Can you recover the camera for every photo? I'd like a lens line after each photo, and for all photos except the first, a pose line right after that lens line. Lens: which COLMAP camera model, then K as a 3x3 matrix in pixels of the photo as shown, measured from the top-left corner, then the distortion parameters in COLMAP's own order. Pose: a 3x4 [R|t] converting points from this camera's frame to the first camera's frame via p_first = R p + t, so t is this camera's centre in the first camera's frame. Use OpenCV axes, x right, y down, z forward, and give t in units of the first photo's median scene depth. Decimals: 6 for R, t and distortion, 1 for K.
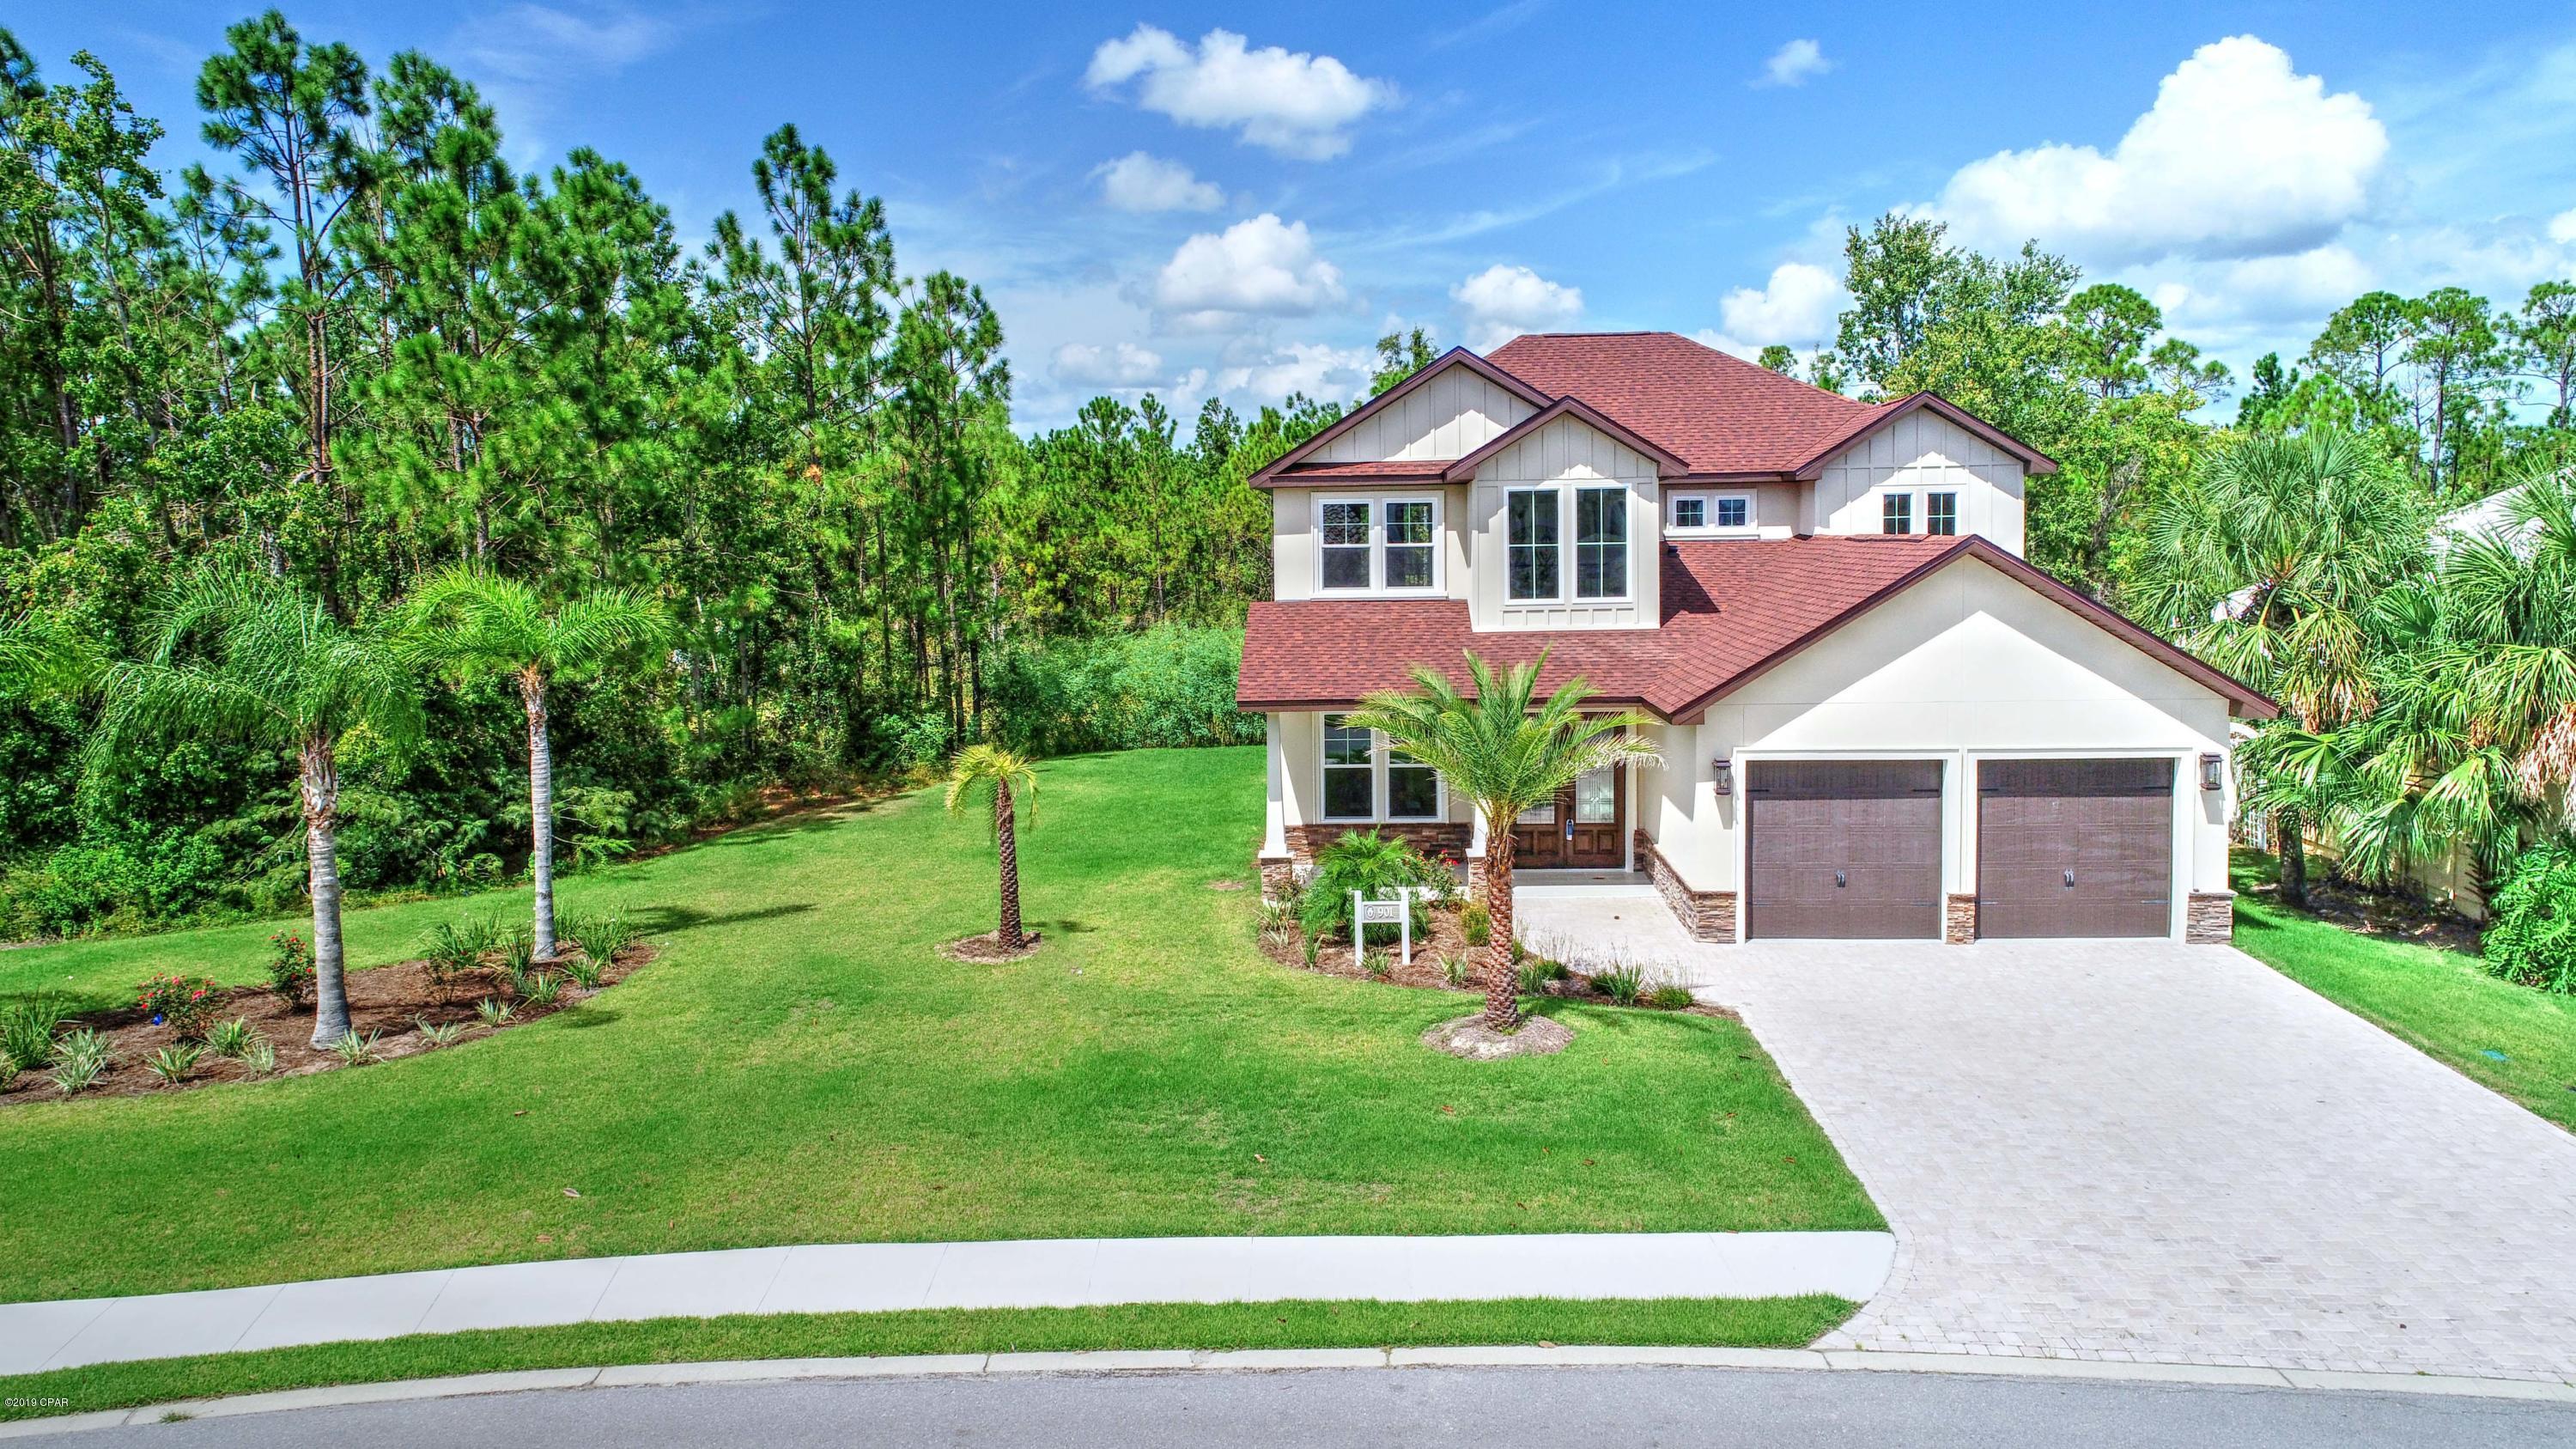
lens RADIAL K [[1751.7, 0, 1272.6], [0, 1751.7, 713.9], [0, 0, 1]] dist [0.004810, -0.002108]
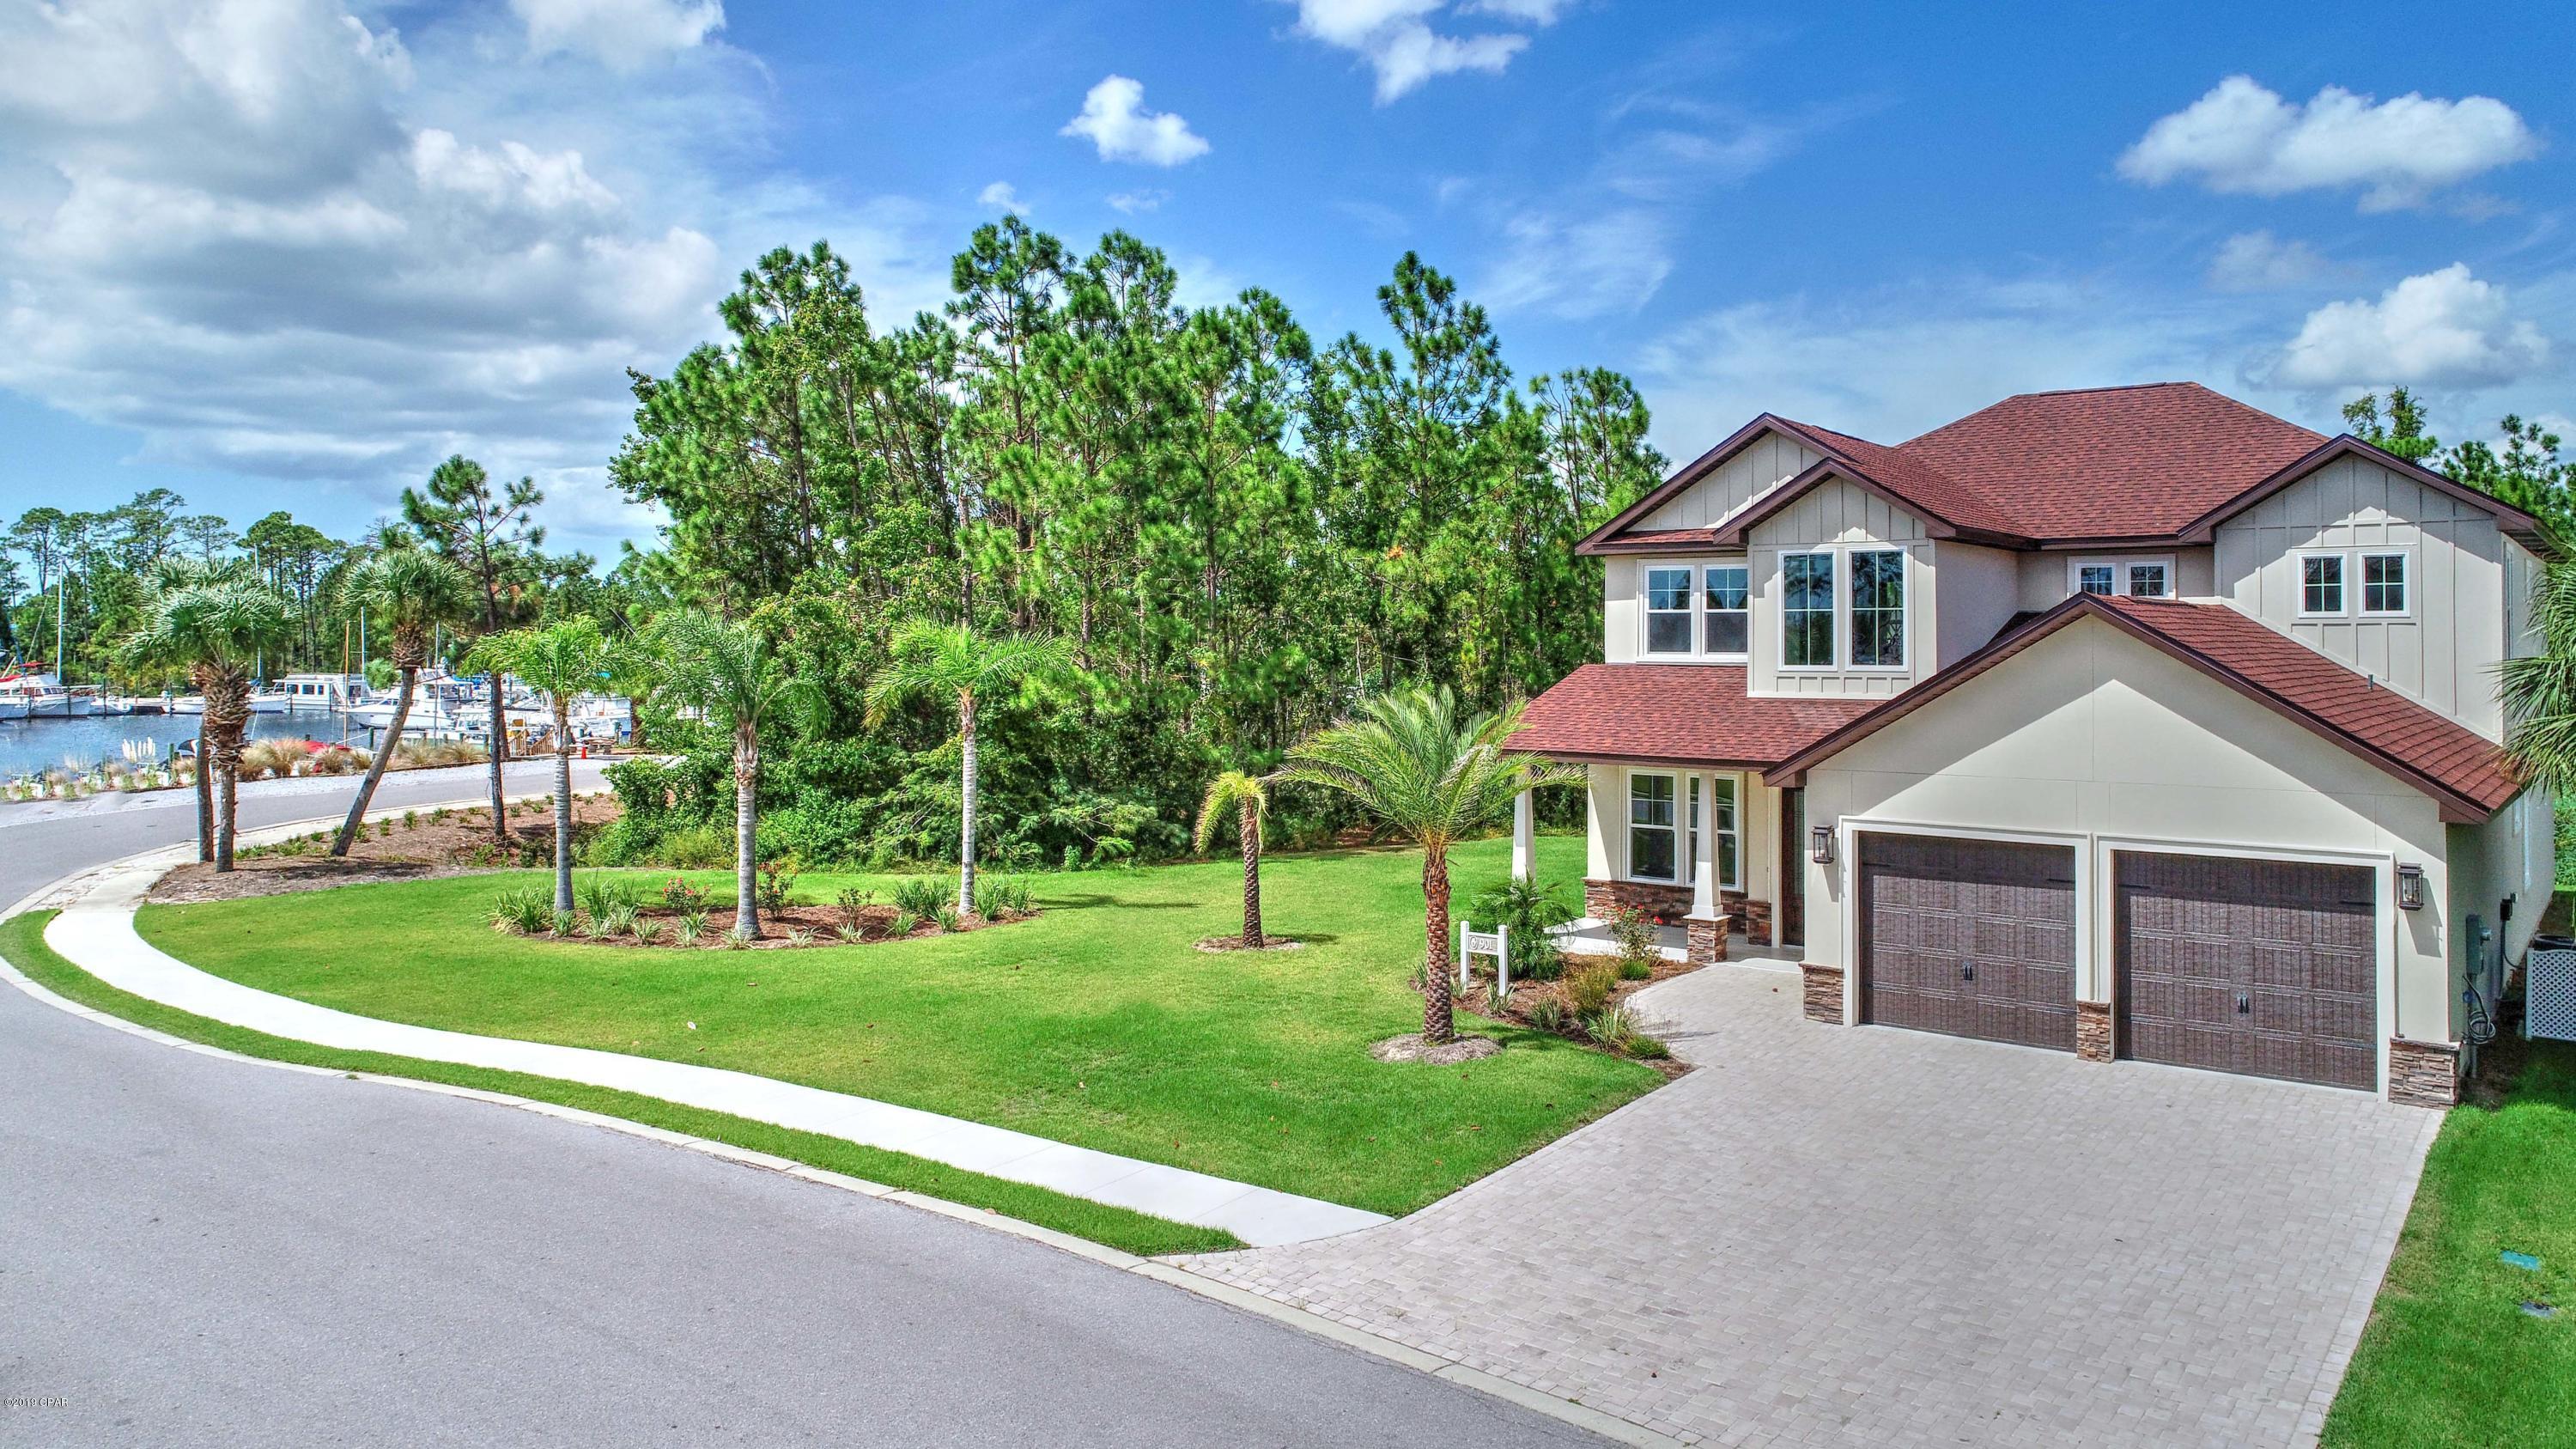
lens RADIAL K [[1769.5, 0, 1288.0], [0, 1769.5, 724.5], [0, 0, 1]] dist [0.000941, 0.000839]
pose [[0.821533, 0.045122, -0.568373, 0.474567], [-0.073722, 0.996902, -0.027418, 0.015412], [0.565375, 0.064426, 0.822314, 0.028755]]
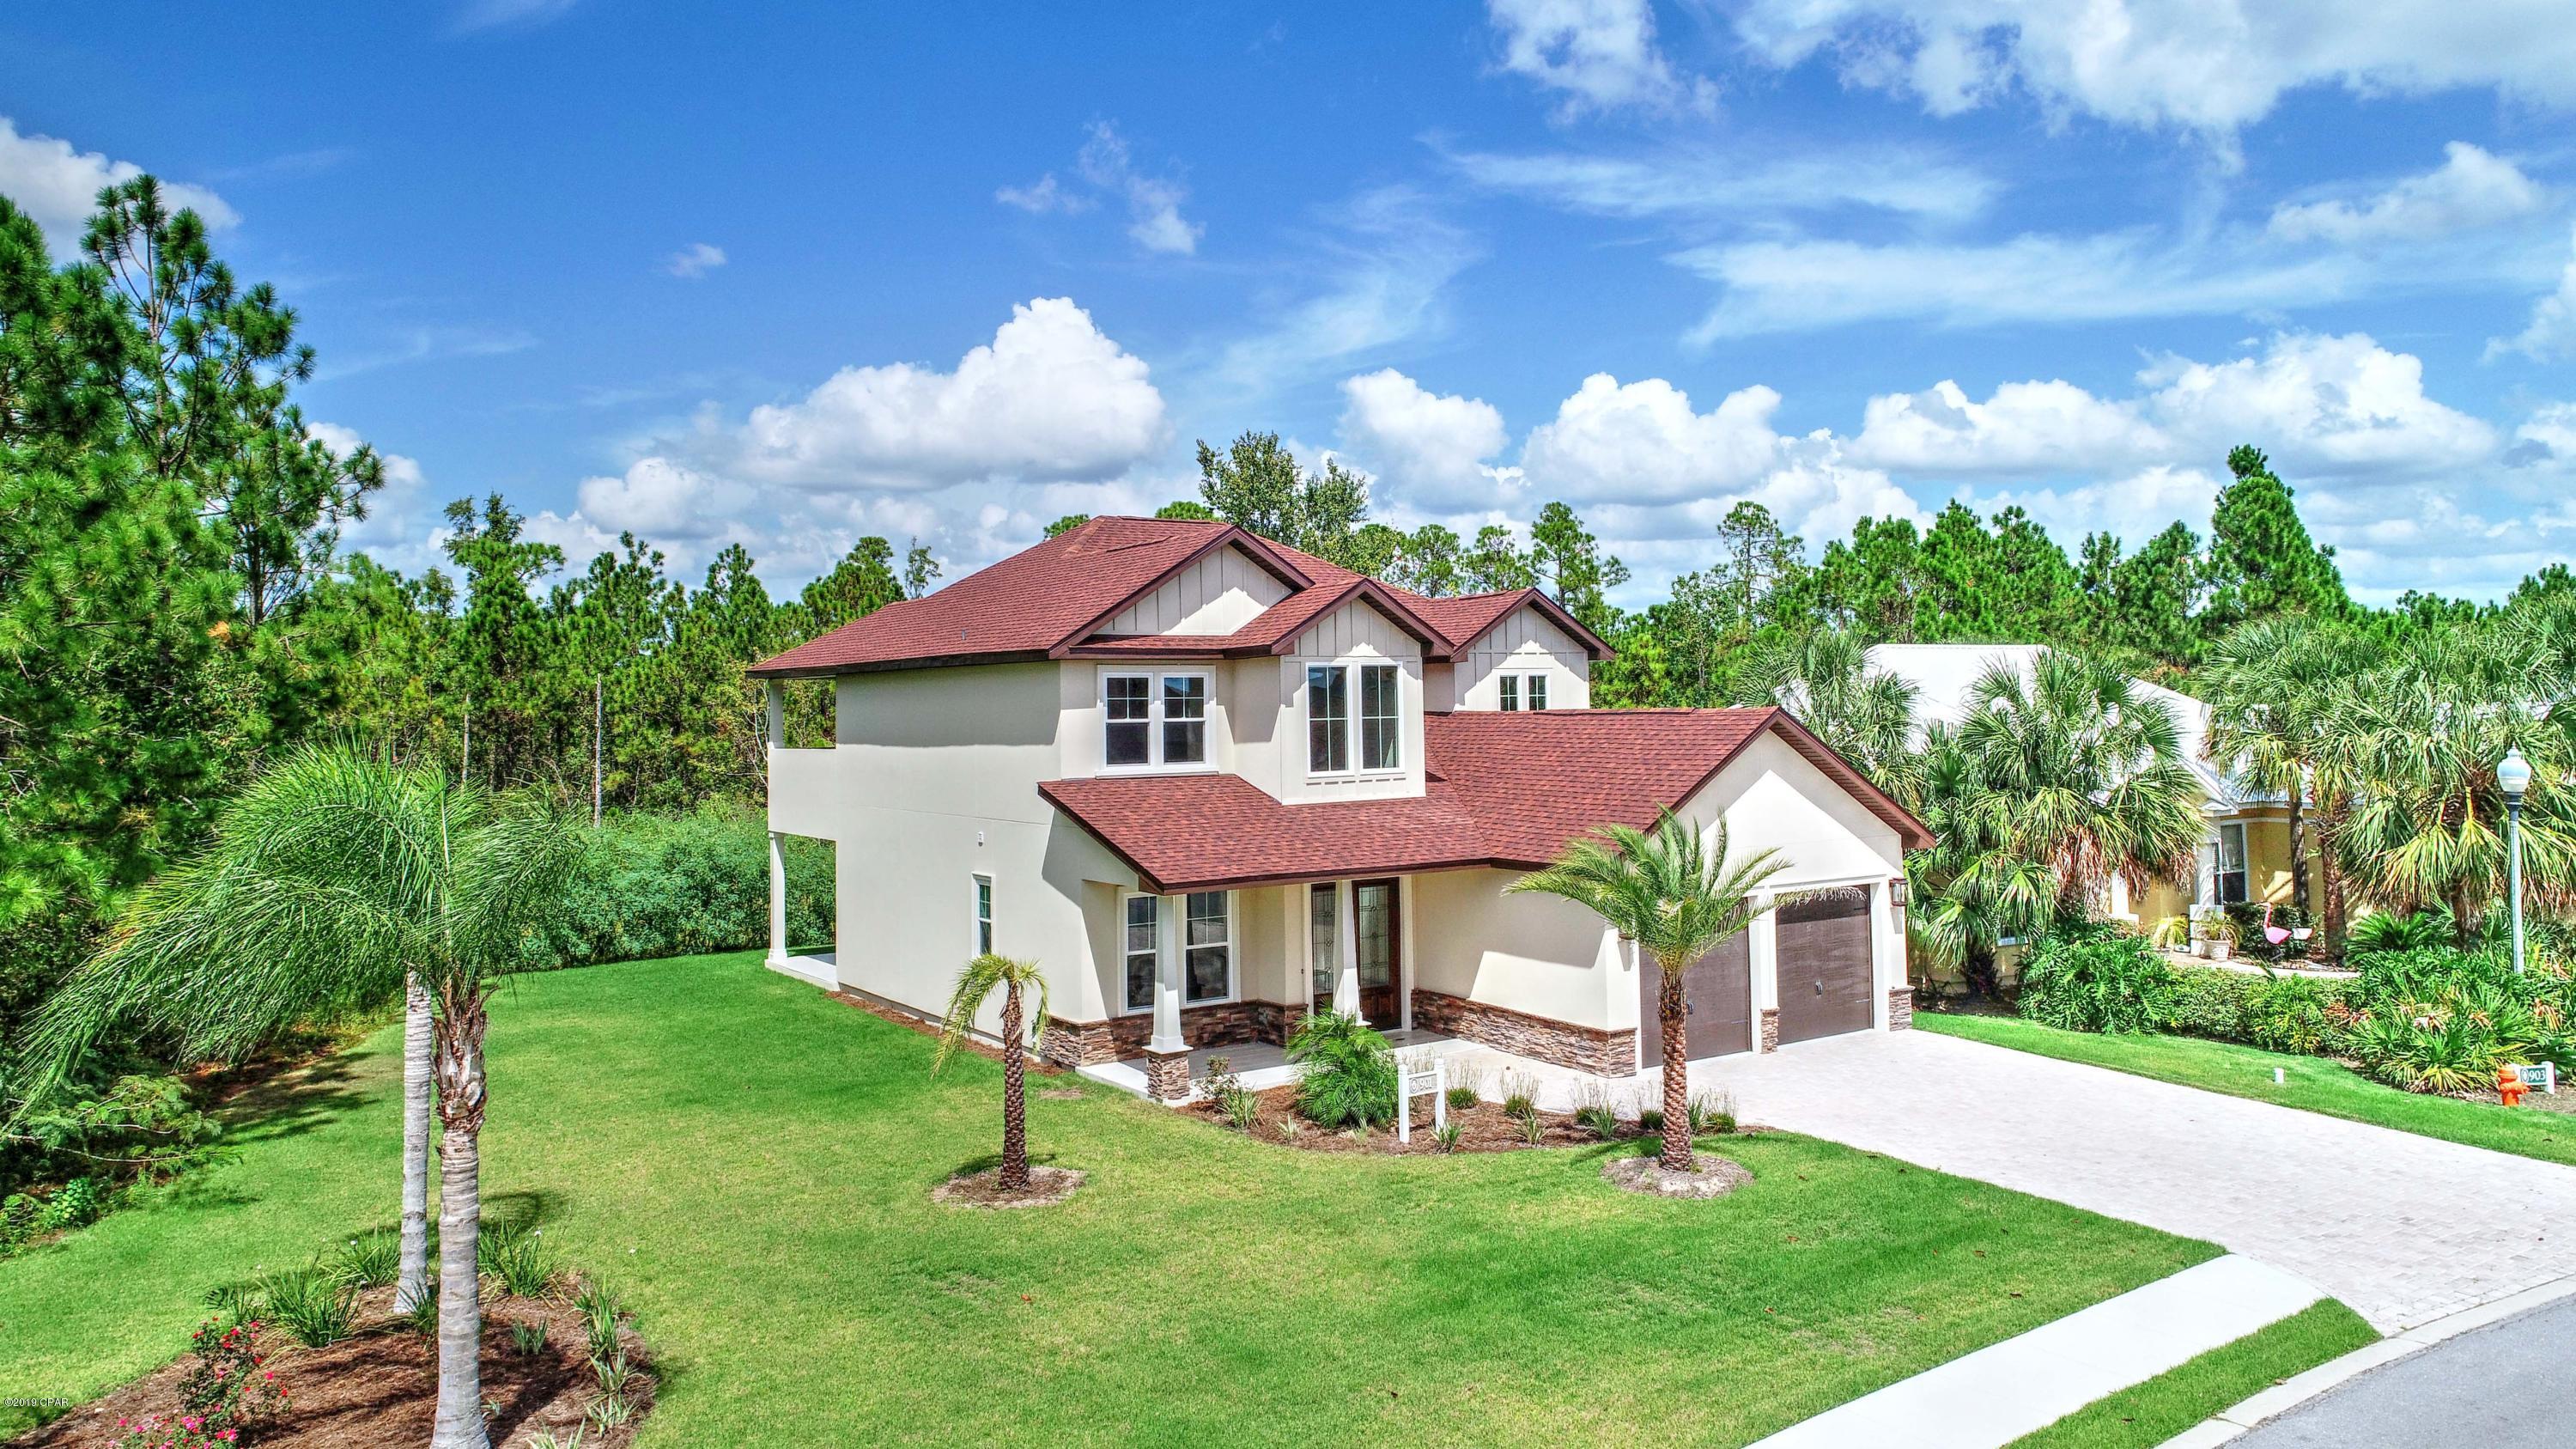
lens RADIAL K [[1751.7, 0, 1272.6], [0, 1751.7, 713.9], [0, 0, 1]] dist [0.004810, -0.002108]
pose [[0.801267, 0.001361, 0.598306, -0.494719], [0.063094, 0.994229, -0.086759, -0.012019], [-0.594971, 0.107267, 0.796557, 0.198080]]
